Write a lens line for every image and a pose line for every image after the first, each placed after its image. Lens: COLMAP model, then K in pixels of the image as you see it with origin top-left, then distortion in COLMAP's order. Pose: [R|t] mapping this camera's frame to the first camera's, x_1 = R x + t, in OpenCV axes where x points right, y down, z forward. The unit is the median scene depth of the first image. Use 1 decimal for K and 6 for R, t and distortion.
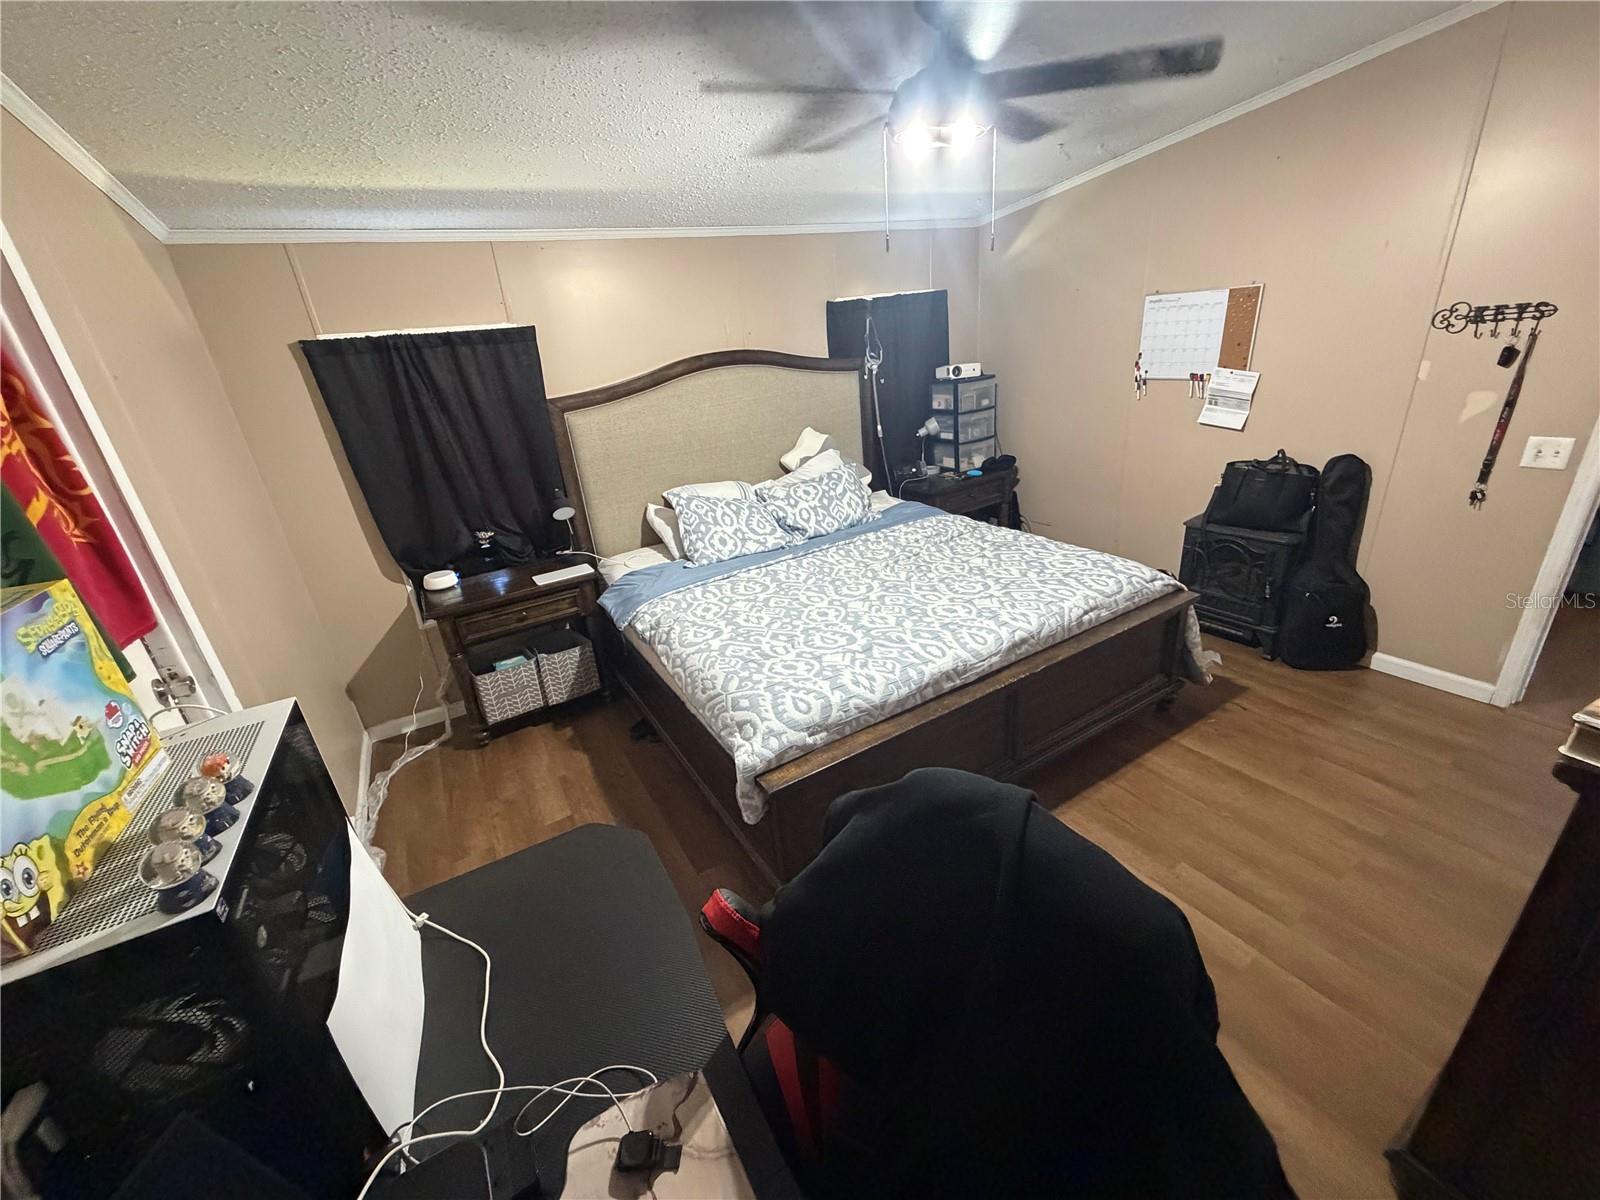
lens RADIAL K [[638.8, 0, 795.2], [0, 638.8, 601.2], [0, 0, 1]] dist [-0.001518, 0.000341]
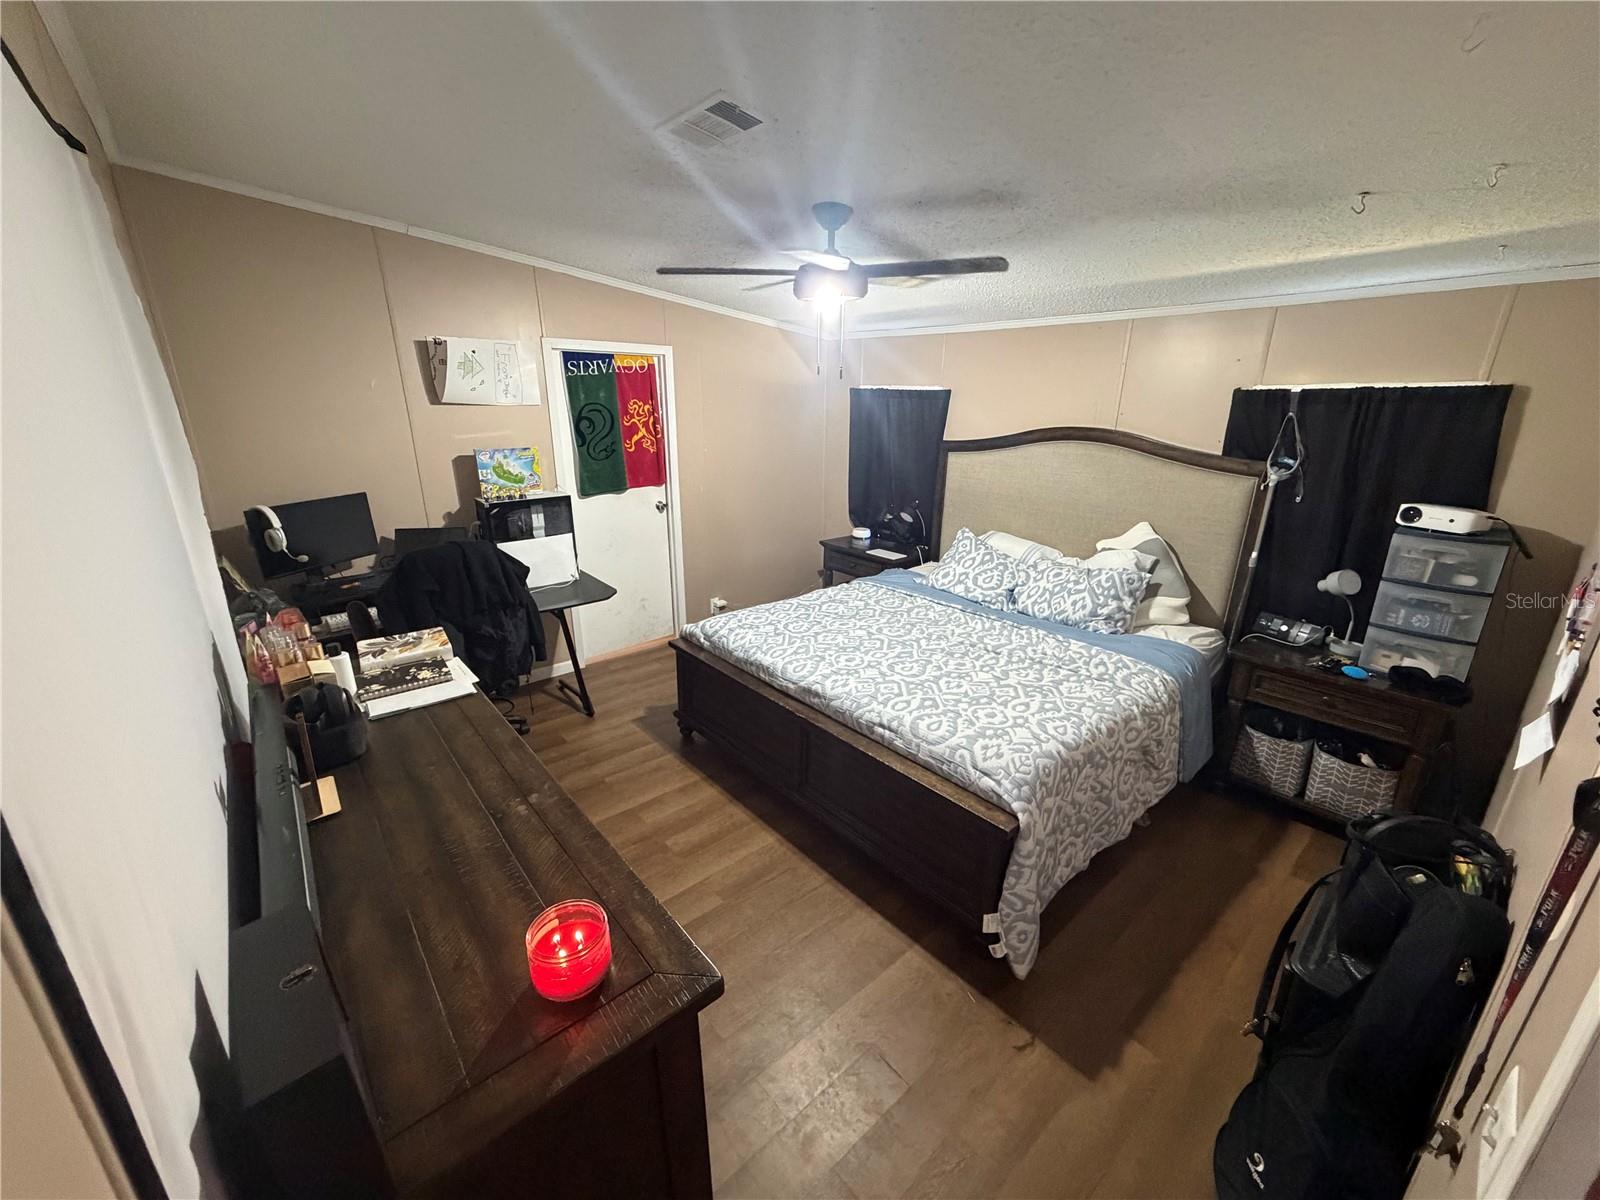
lens RADIAL K [[638.8, 0, 794.0], [0, 638.8, 599.0], [0, 0, 1]] dist [-0.001518, 0.000341]
pose [[0.172335, 0.391343, -0.903964, 0.992400], [-0.403336, 0.865272, 0.297699, -0.311889], [0.898677, 0.313298, 0.306959, 0.401240]]
